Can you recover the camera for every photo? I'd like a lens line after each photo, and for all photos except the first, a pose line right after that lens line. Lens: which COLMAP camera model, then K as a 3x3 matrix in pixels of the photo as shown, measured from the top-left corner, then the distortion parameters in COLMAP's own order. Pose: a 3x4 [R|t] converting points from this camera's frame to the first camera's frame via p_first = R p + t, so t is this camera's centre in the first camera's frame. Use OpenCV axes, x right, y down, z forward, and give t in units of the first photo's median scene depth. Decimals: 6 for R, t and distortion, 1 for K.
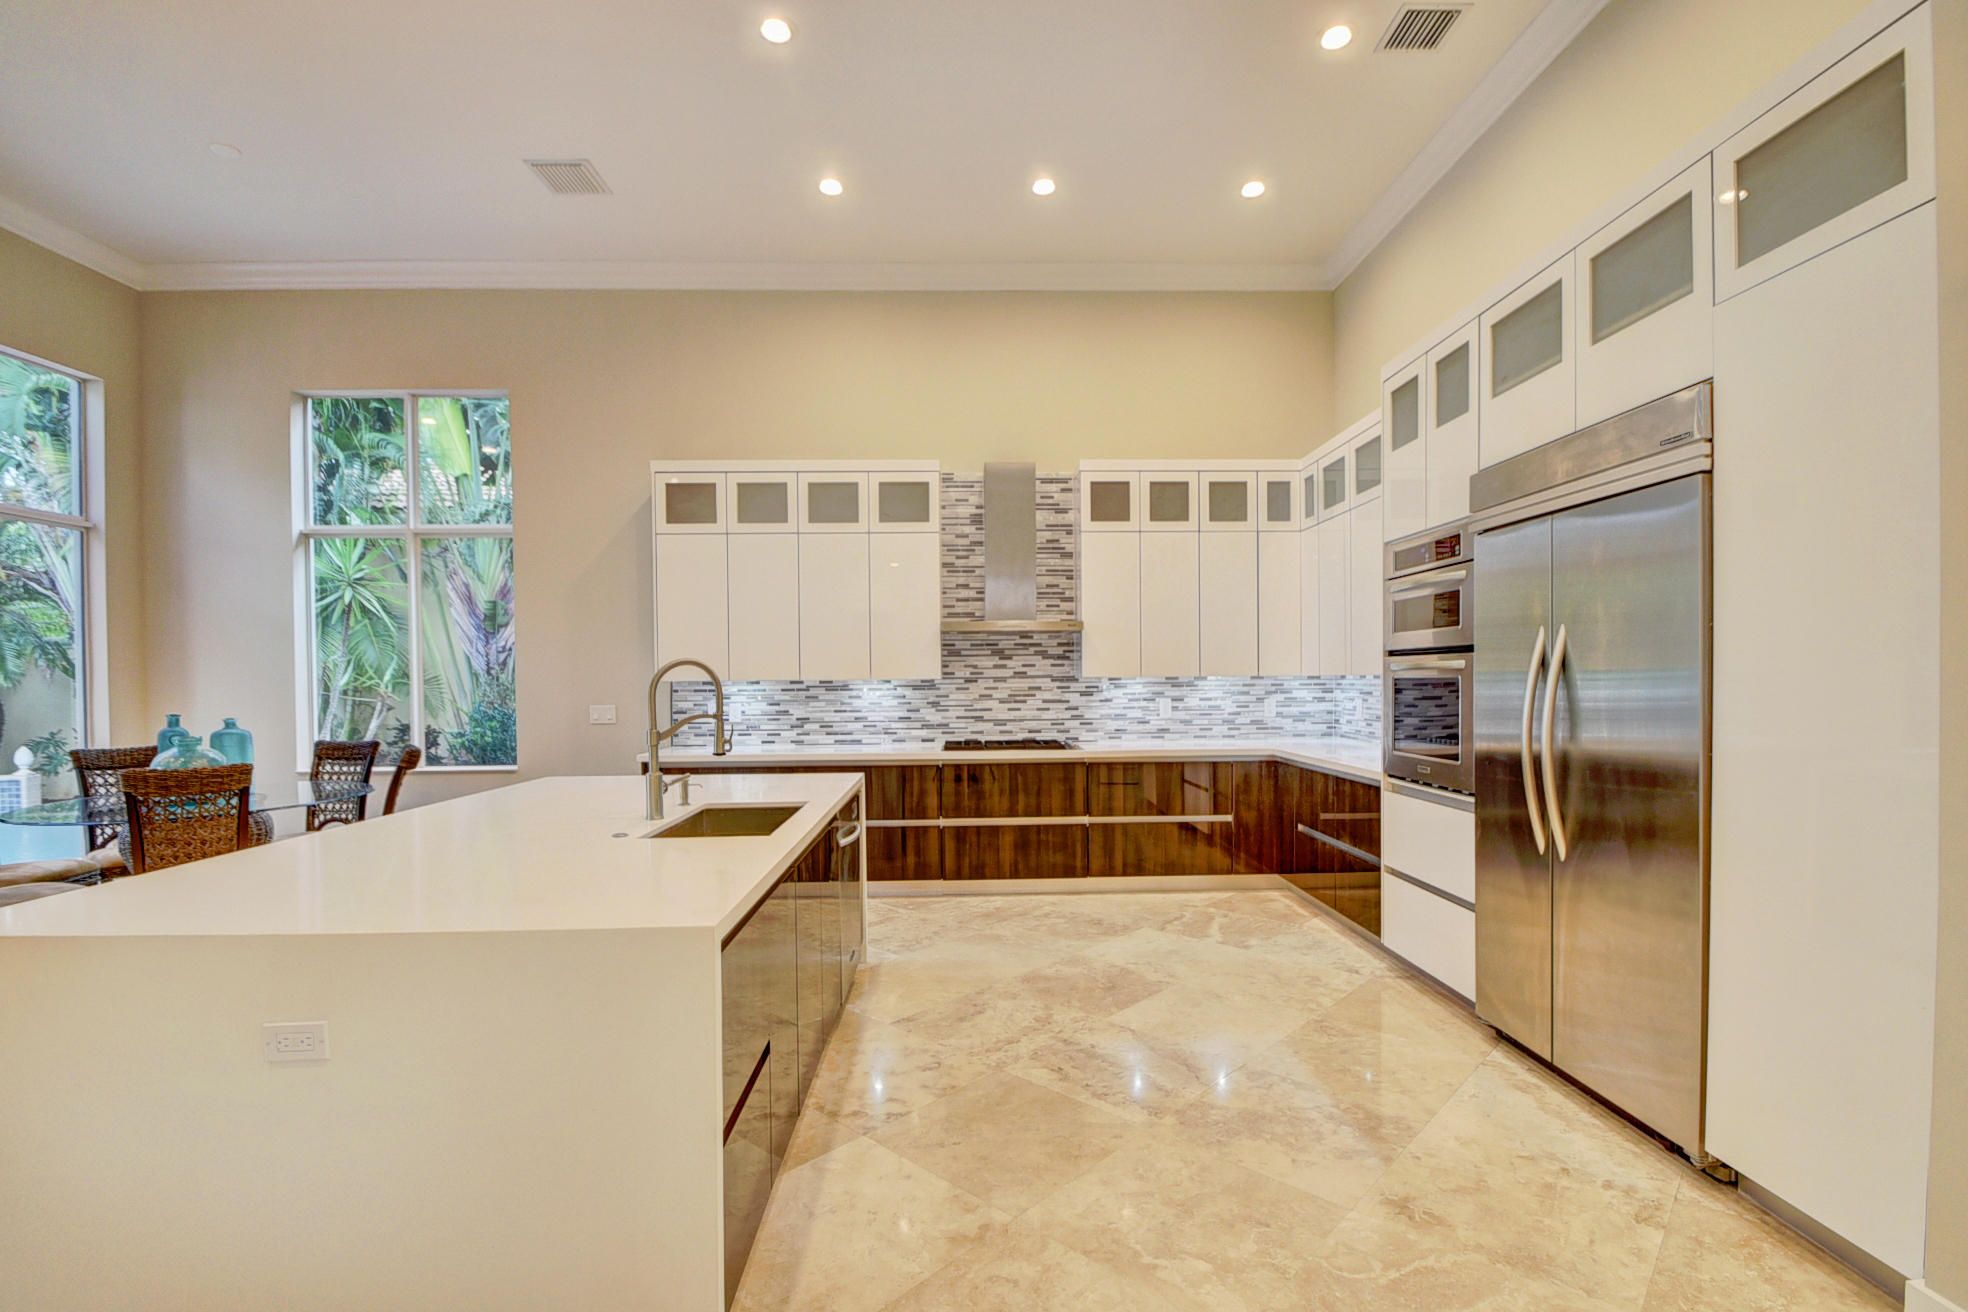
lens RADIAL K [[893.3, 0, 983.6], [0, 893.3, 692.2], [0, 0, 1]] dist [-0.000460, -0.008308]
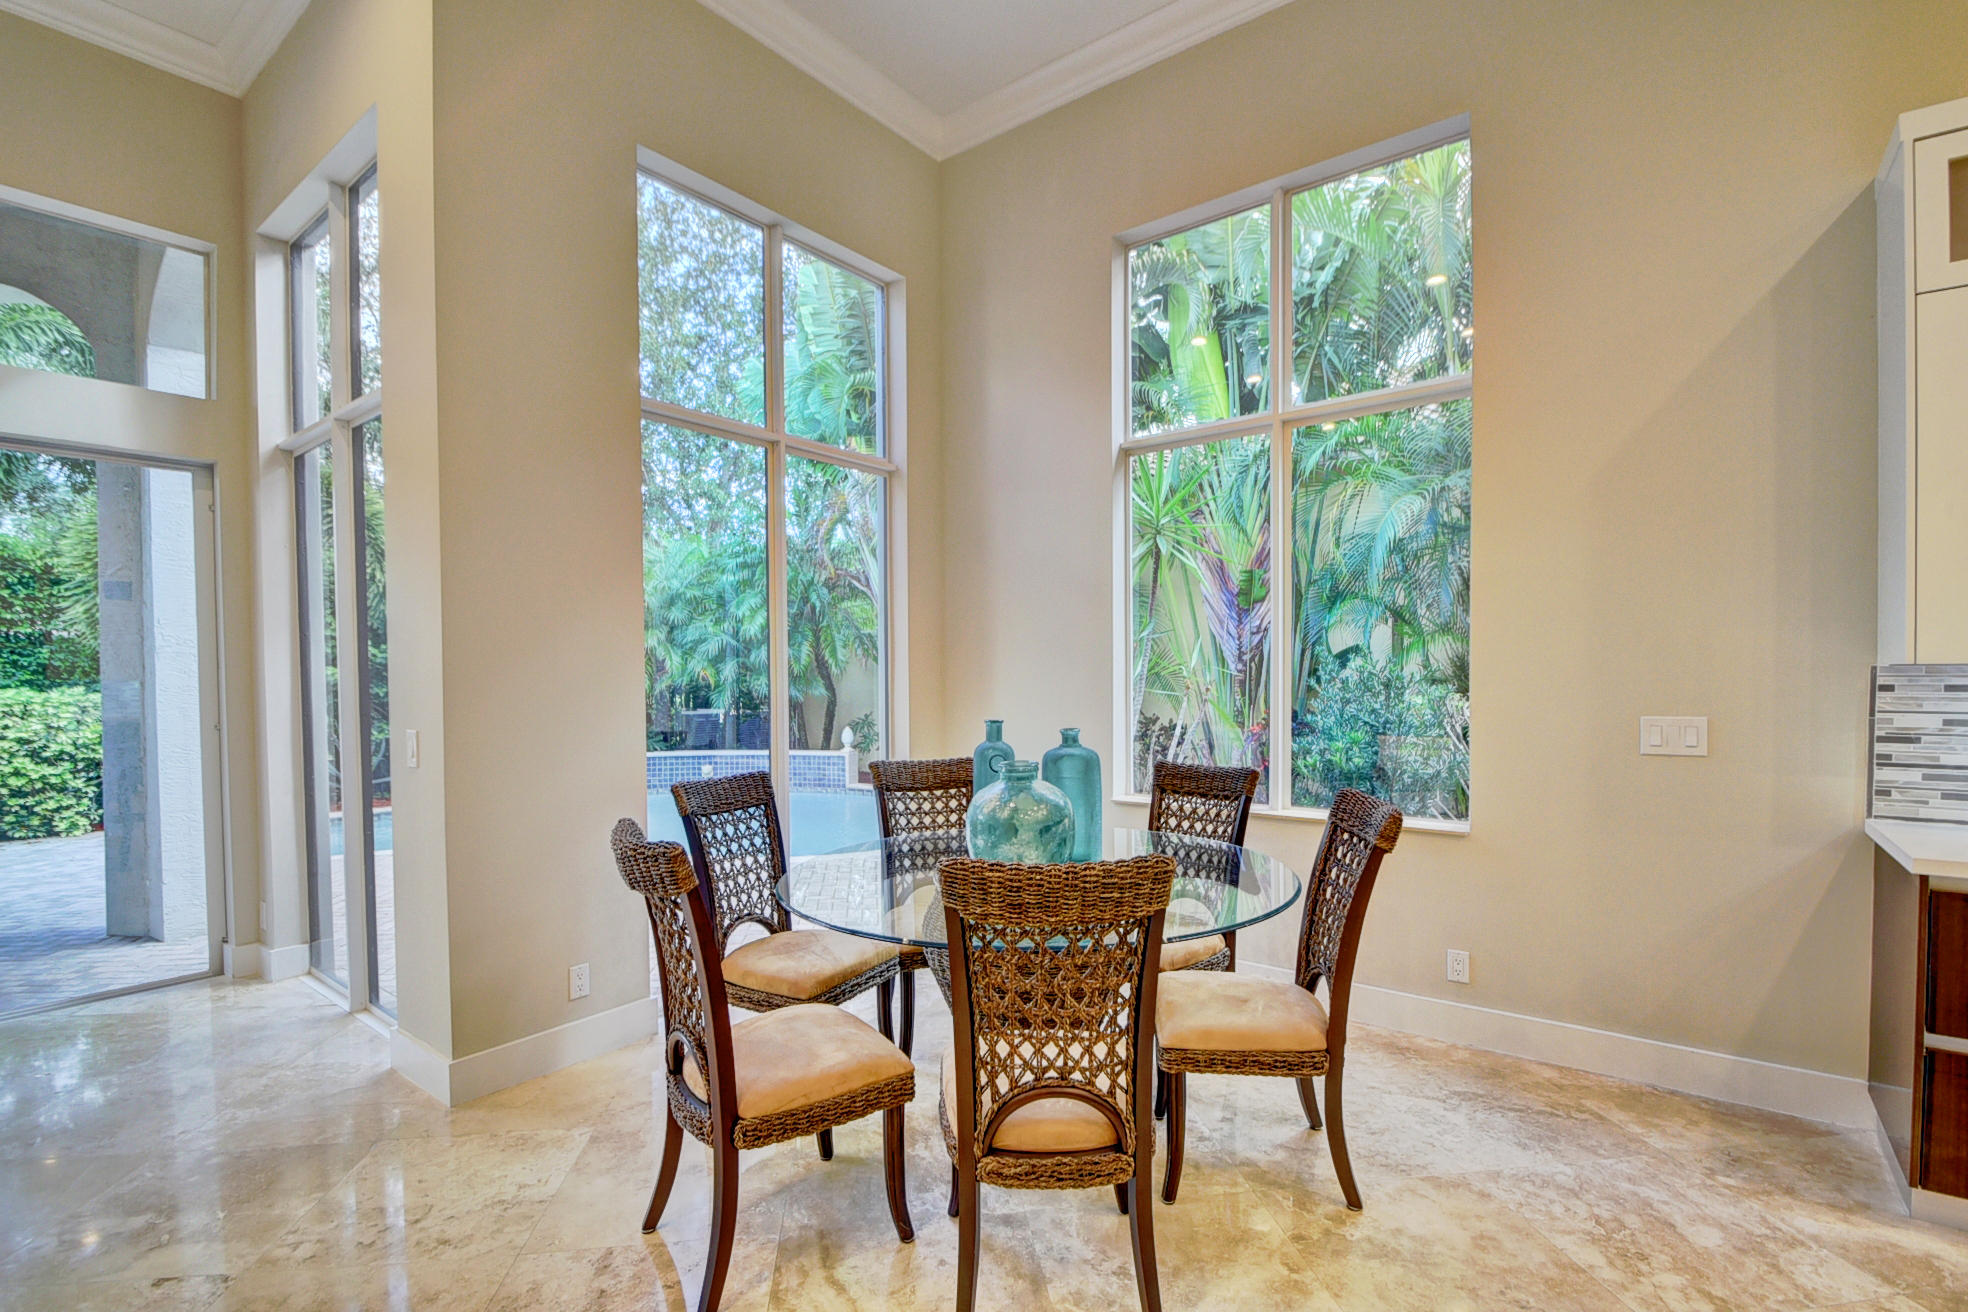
lens RADIAL K [[893.3, 0, 985.8], [0, 893.3, 691.4], [0, 0, 1]] dist [-0.000460, -0.008308]
pose [[0.774726, 0.016597, -0.632079, -0.434682], [-0.010278, 0.999854, 0.013656, -0.001391], [0.632213, -0.004083, 0.774784, 0.430008]]
